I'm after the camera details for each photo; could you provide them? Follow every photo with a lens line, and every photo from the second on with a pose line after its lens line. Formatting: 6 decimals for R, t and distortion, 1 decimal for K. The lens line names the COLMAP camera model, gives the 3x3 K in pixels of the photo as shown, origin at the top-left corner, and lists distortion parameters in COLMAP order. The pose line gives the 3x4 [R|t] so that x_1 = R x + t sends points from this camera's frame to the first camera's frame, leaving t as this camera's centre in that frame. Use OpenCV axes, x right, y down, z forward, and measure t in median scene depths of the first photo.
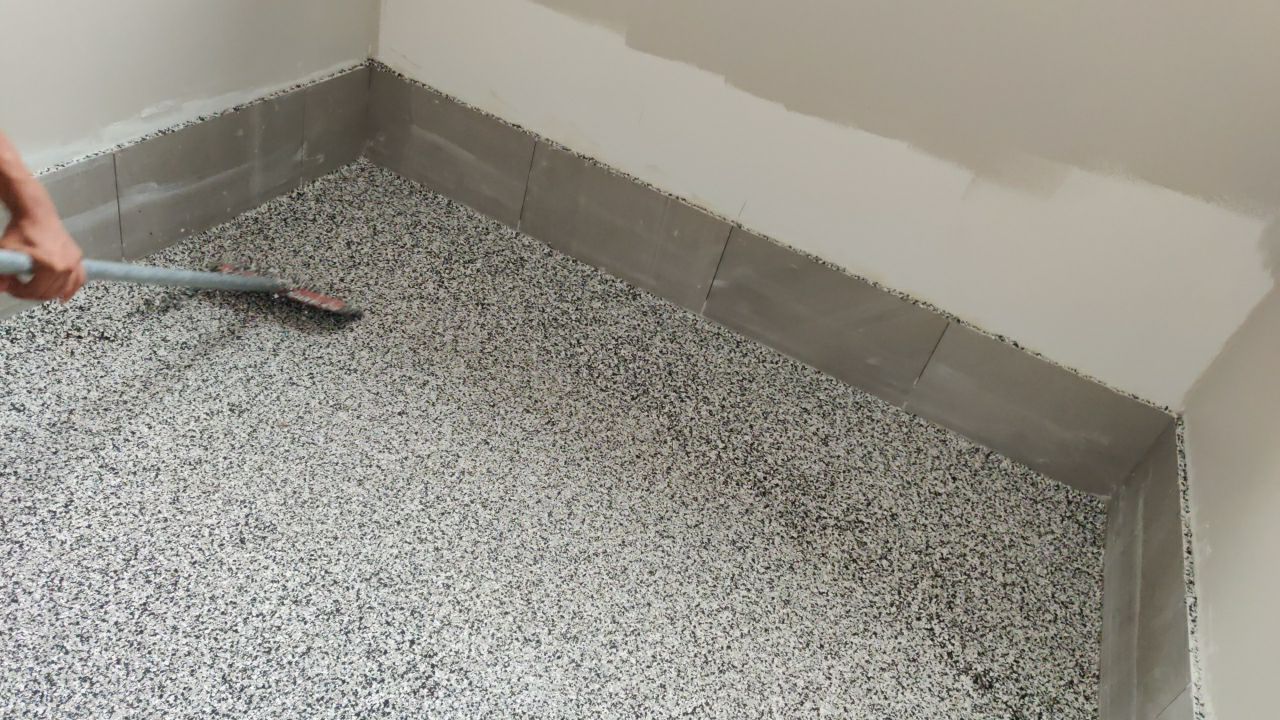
lens RADIAL K [[973.4, 0, 630.7], [0, 973.4, 362.5], [0, 0, 1]] dist [0.047250, -0.032440]
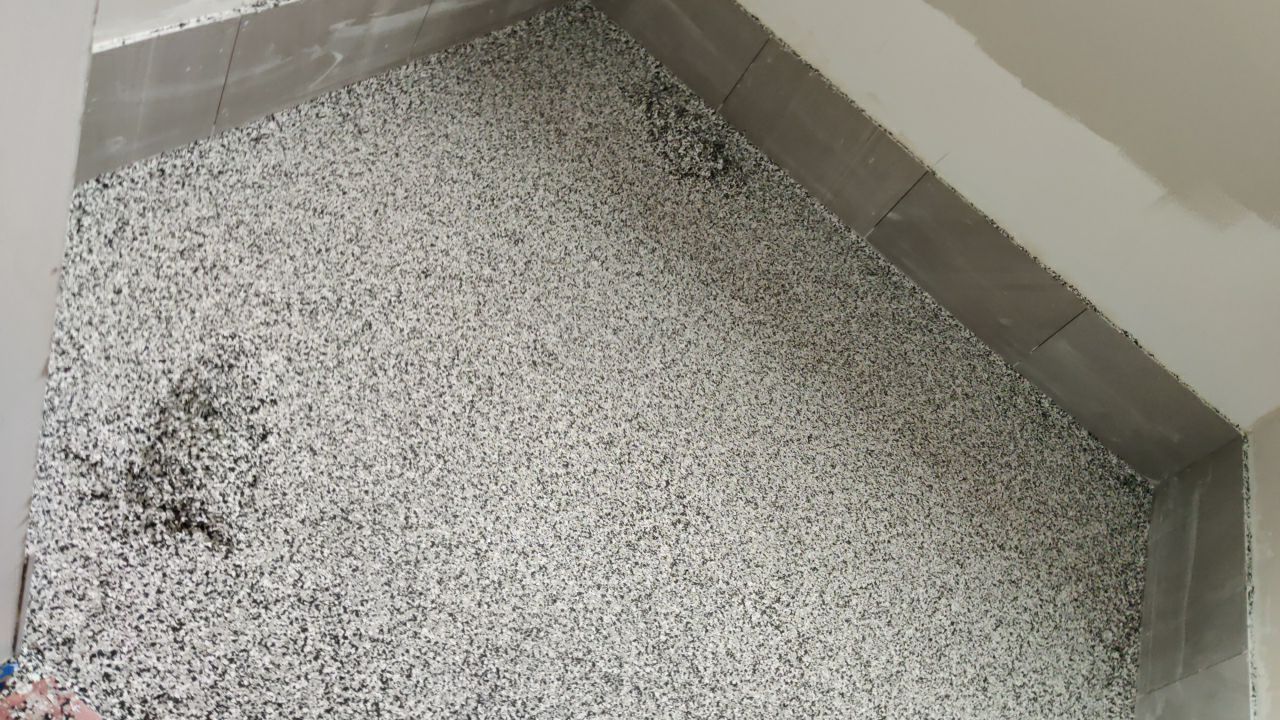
lens RADIAL K [[973.4, 0, 641.0], [0, 973.4, 372.5], [0, 0, 1]] dist [0.047250, -0.032440]
pose [[0.961950, 0.241310, 0.128148, -0.398425], [-0.259531, 0.953625, 0.152459, -0.012078], [-0.085415, -0.179916, 0.979967, -0.118142]]
